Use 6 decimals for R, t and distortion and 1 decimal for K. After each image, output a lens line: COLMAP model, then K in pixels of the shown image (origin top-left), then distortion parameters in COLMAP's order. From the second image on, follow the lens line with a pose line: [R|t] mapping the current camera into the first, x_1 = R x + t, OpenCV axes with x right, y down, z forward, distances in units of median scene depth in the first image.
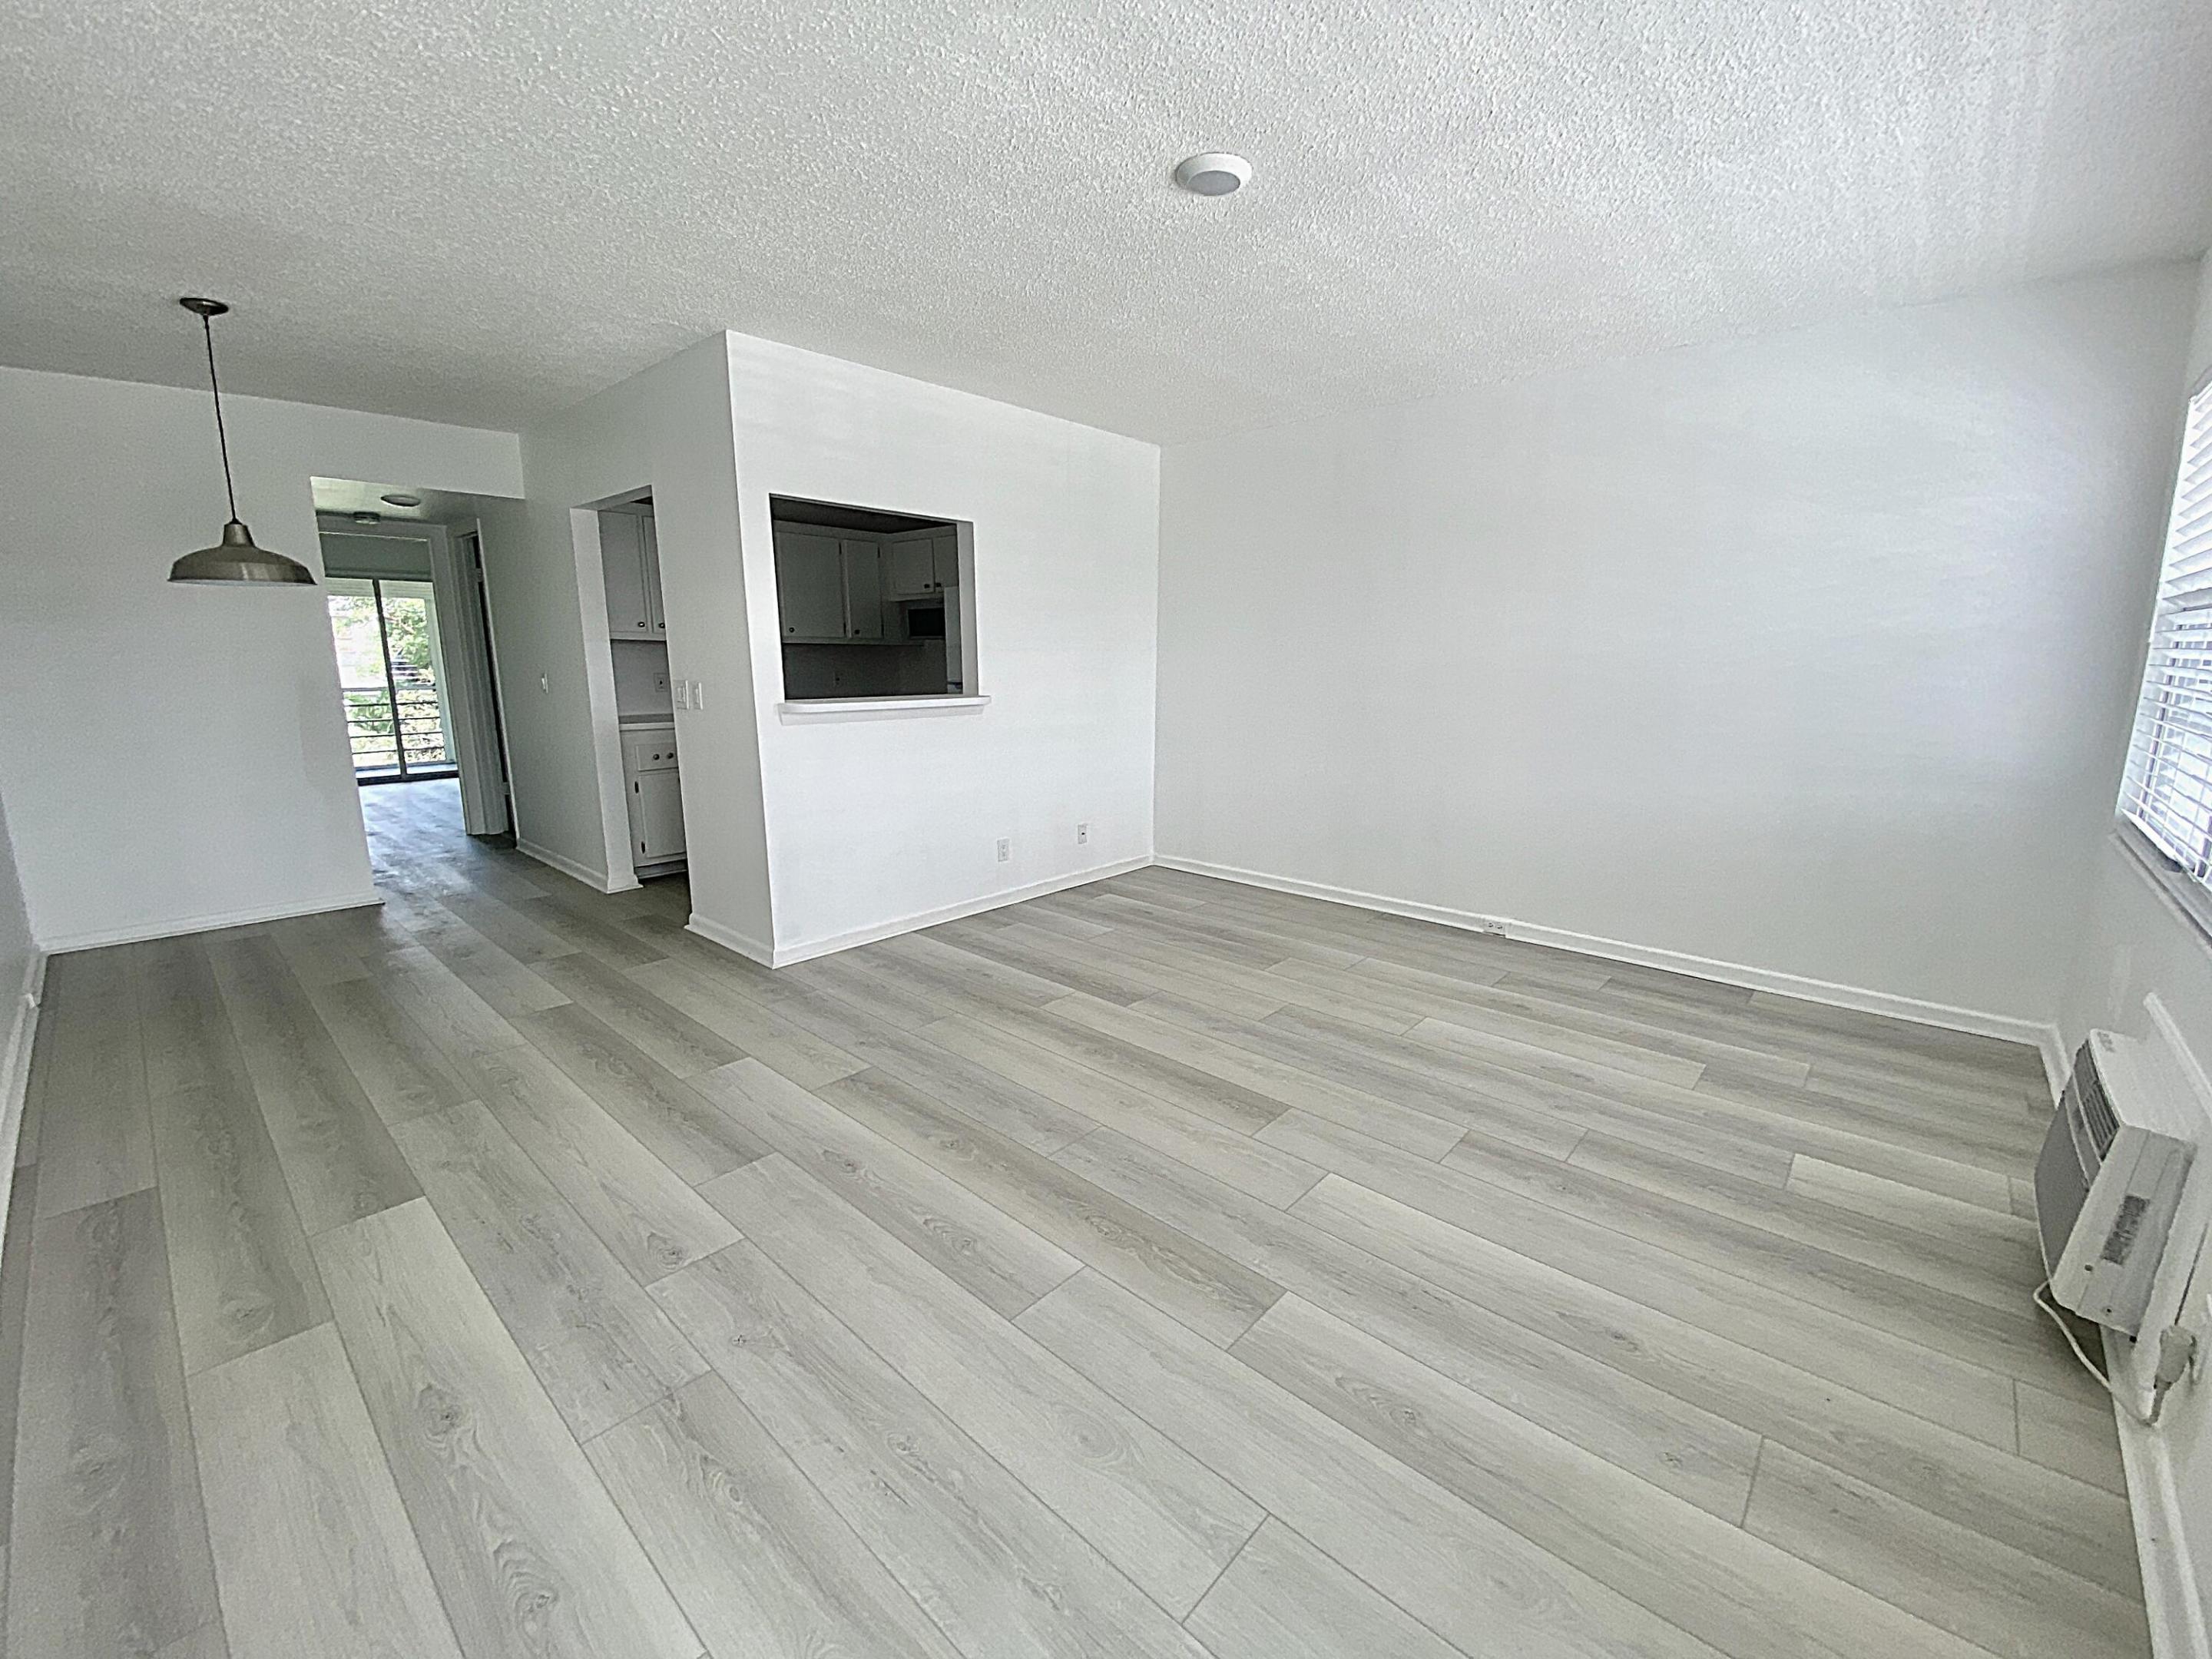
lens RADIAL K [[901.8, 0, 1106.0], [0, 901.8, 829.5], [0, 0, 1]] dist [0.017563, -0.018423]
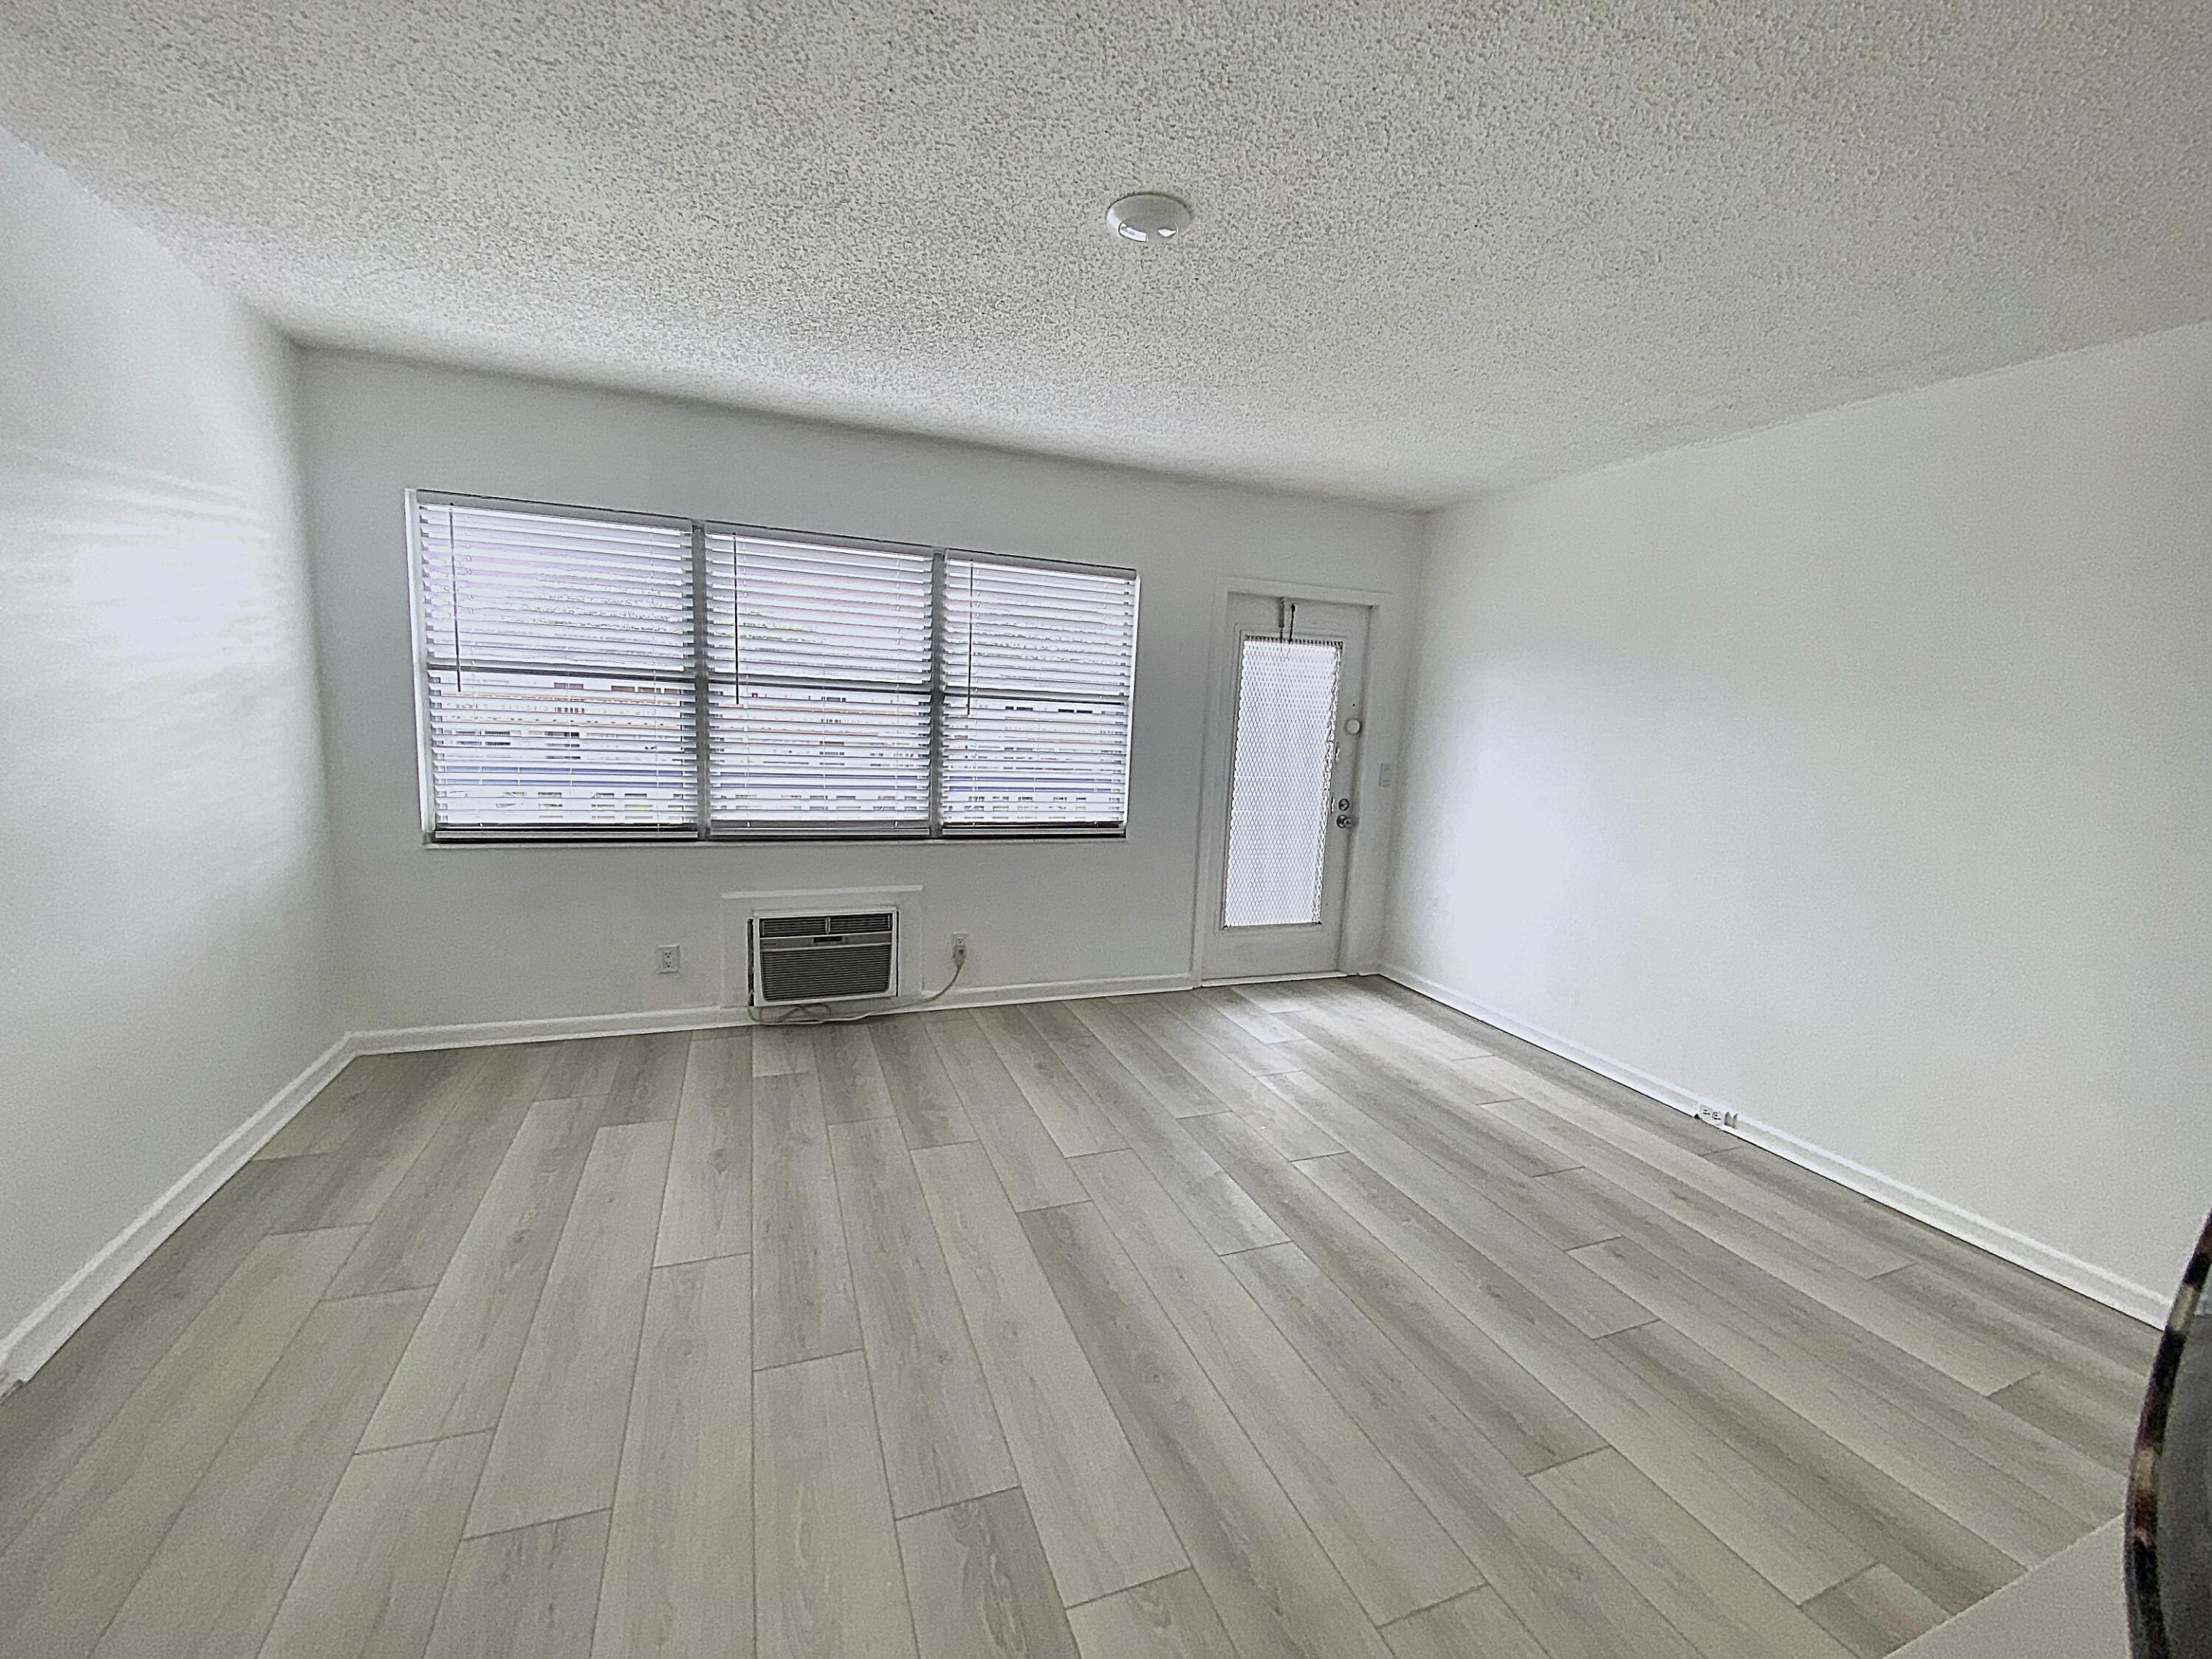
lens RADIAL K [[901.8, 0, 1106.0], [0, 901.8, 829.5], [0, 0, 1]] dist [0.017563, -0.018423]
pose [[-0.893911, -0.104957, 0.435784, -0.180646], [0.039847, 0.949744, 0.310480, -0.265646], [-0.446471, 0.294906, -0.844804, 1.193678]]
